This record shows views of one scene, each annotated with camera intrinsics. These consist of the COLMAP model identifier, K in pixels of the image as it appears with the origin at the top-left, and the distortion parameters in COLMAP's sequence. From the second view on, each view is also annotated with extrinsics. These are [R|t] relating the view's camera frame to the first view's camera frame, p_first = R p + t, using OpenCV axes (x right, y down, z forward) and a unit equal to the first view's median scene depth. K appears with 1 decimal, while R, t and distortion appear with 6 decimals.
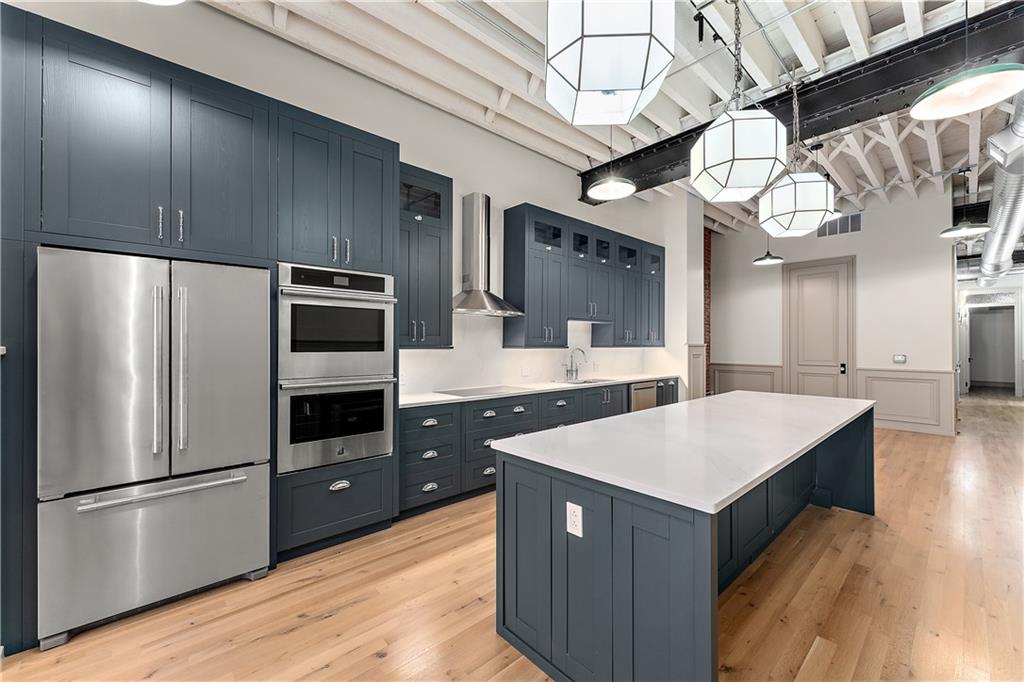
lens RADIAL K [[408.4, 0, 512.9], [0, 408.4, 337.0], [0, 0, 1]] dist [0.000523, 0.000048]
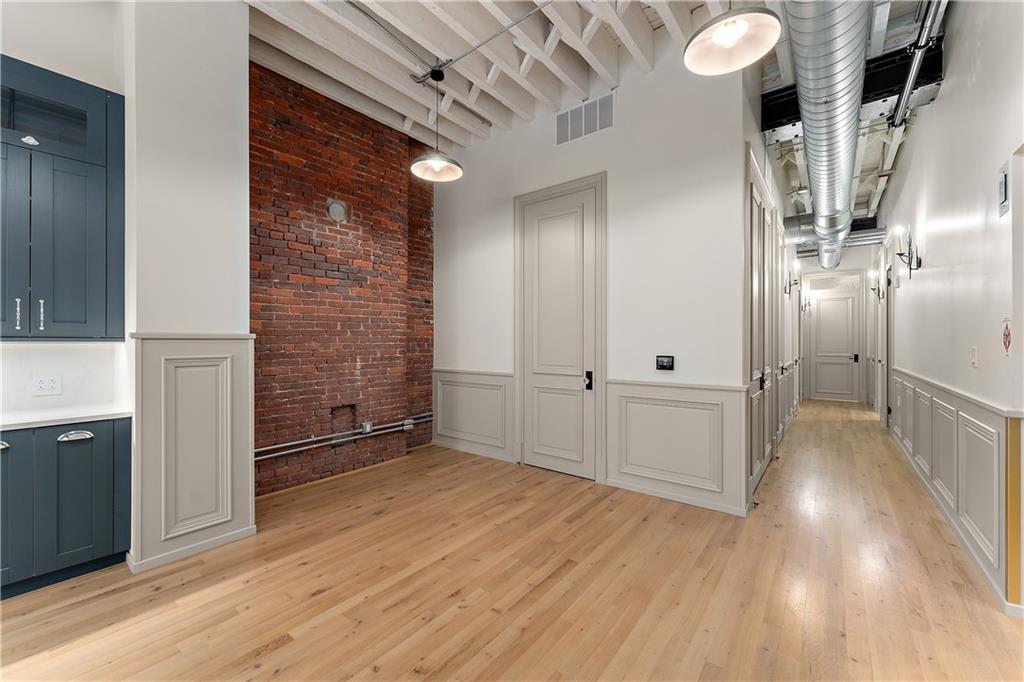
lens RADIAL K [[408.4, 0, 512.9], [0, 408.4, 337.0], [0, 0, 1]] dist [0.000523, 0.000048]
pose [[0.985030, 0.002474, 0.172366, 0.609851], [-0.003268, 0.999985, 0.004323, 0.017064], [-0.172353, -0.004821, 0.985023, 0.473747]]
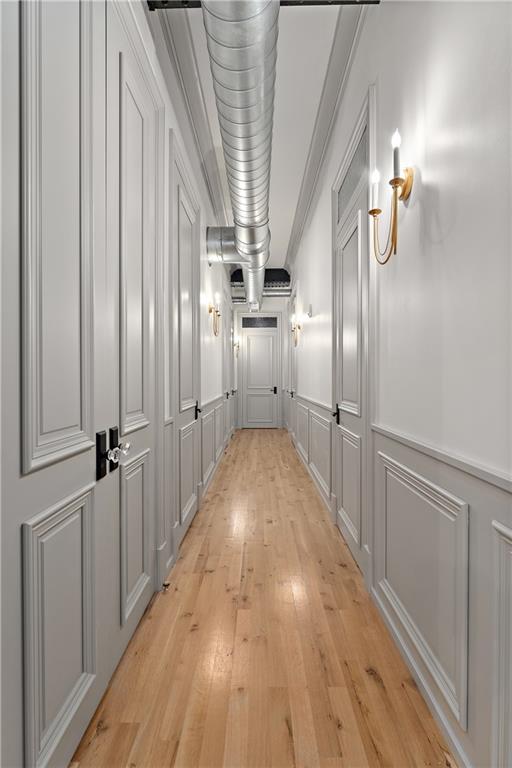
lens RADIAL K [[345.9, 0, 256.0], [0, 345.9, 384.0], [0, 0, 1]] dist [0.000008, -0.000011]
pose [[0.676047, -0.026804, 0.736370, 0.897625], [0.010518, 0.999587, 0.026729, 0.033087], [-0.736783, -0.010325, 0.676050, 0.722055]]
